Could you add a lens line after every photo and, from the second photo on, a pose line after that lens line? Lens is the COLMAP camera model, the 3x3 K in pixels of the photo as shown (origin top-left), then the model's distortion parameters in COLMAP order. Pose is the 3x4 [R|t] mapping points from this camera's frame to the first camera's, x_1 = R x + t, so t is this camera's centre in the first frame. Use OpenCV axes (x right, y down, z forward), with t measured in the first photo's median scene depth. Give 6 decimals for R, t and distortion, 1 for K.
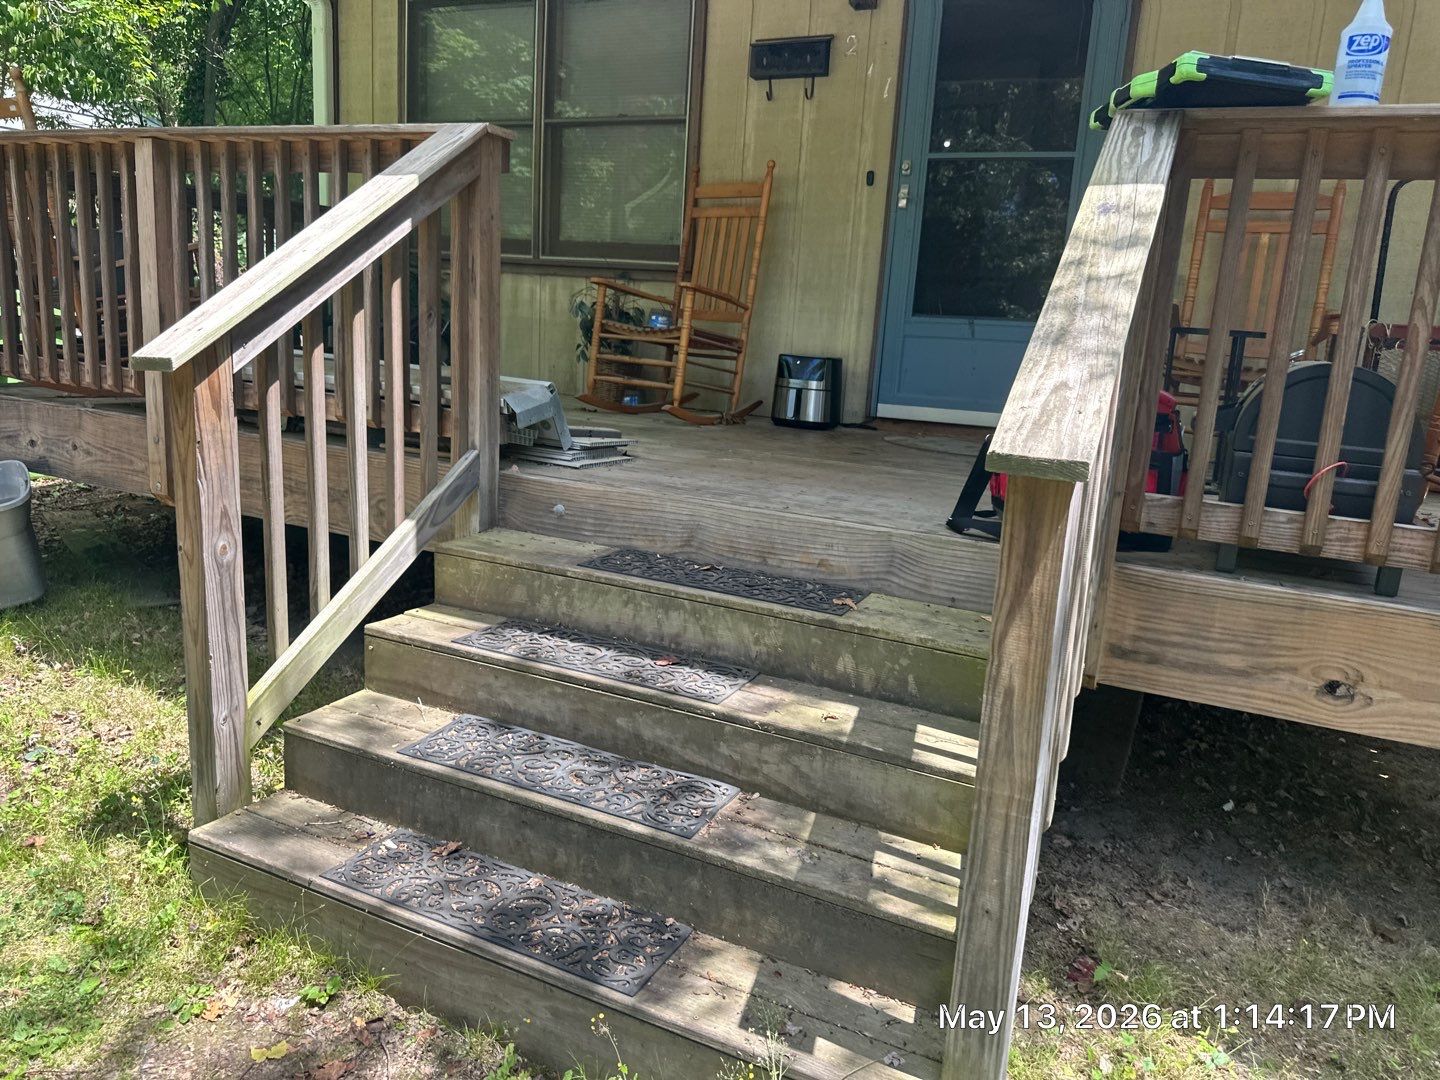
lens RADIAL K [[1066.2, 0, 716.2], [0, 1066.2, 537.5], [0, 0, 1]] dist [0.100570, -0.160330]
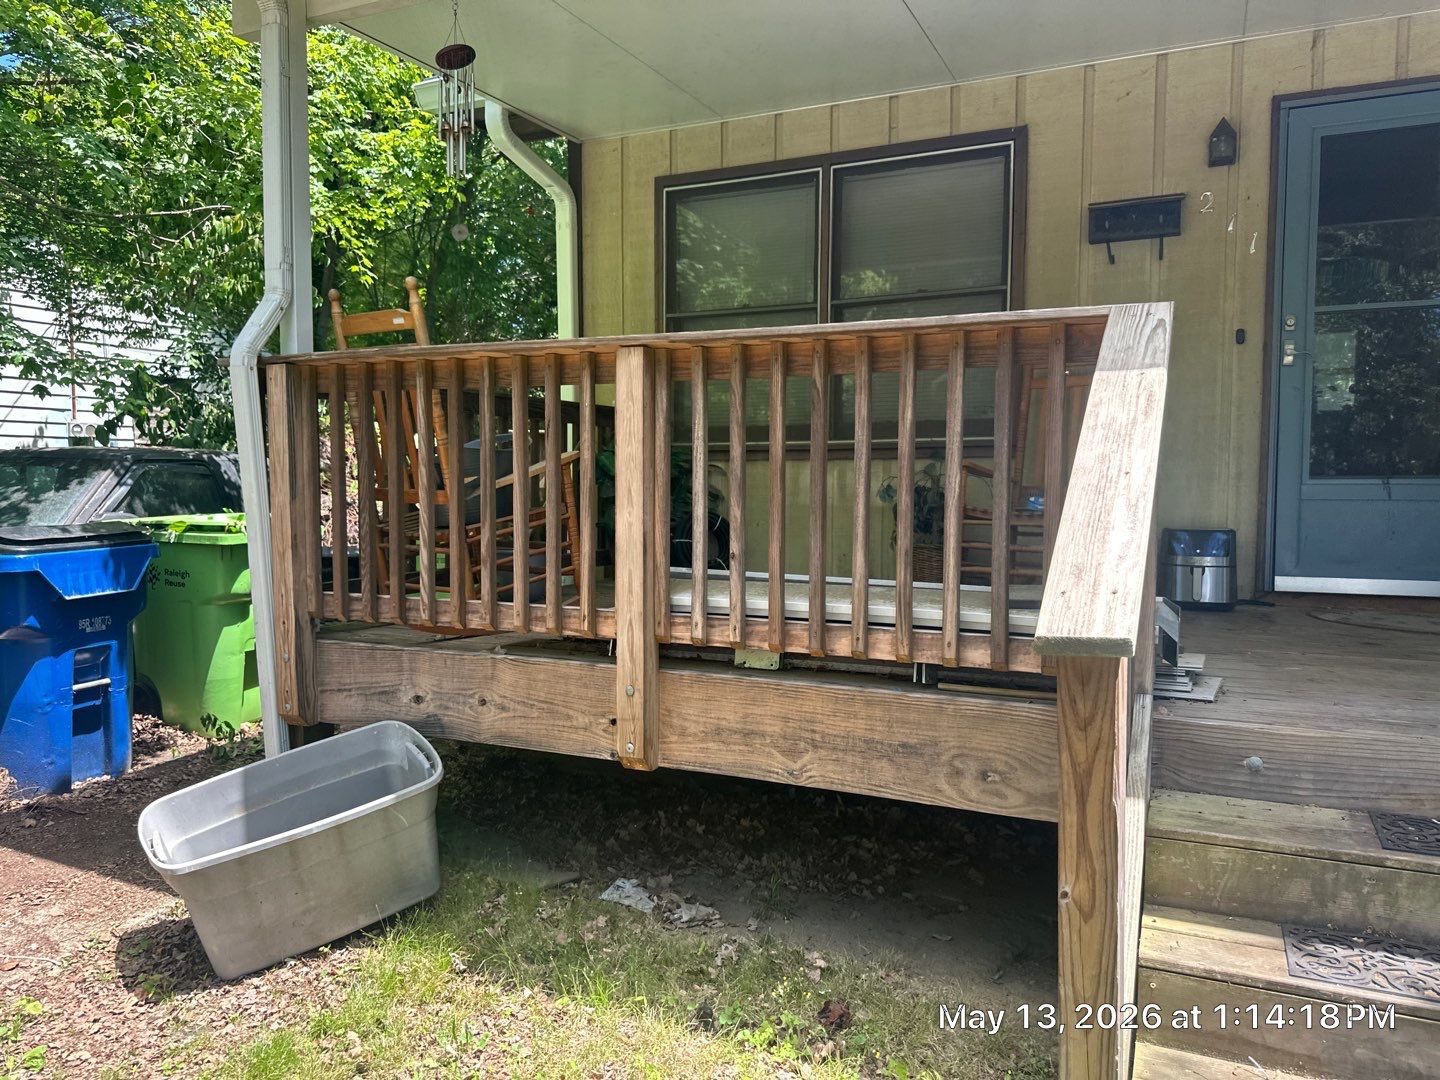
lens RADIAL K [[1056.6, 0, 719.3], [0, 1056.6, 532.7], [0, 0, 1]] dist [0.085365, -0.088542]
pose [[0.997513, -0.065153, 0.026903, -0.421472], [0.068382, 0.987058, -0.145051, -0.080815], [-0.017105, 0.146530, 0.989058, 0.154397]]
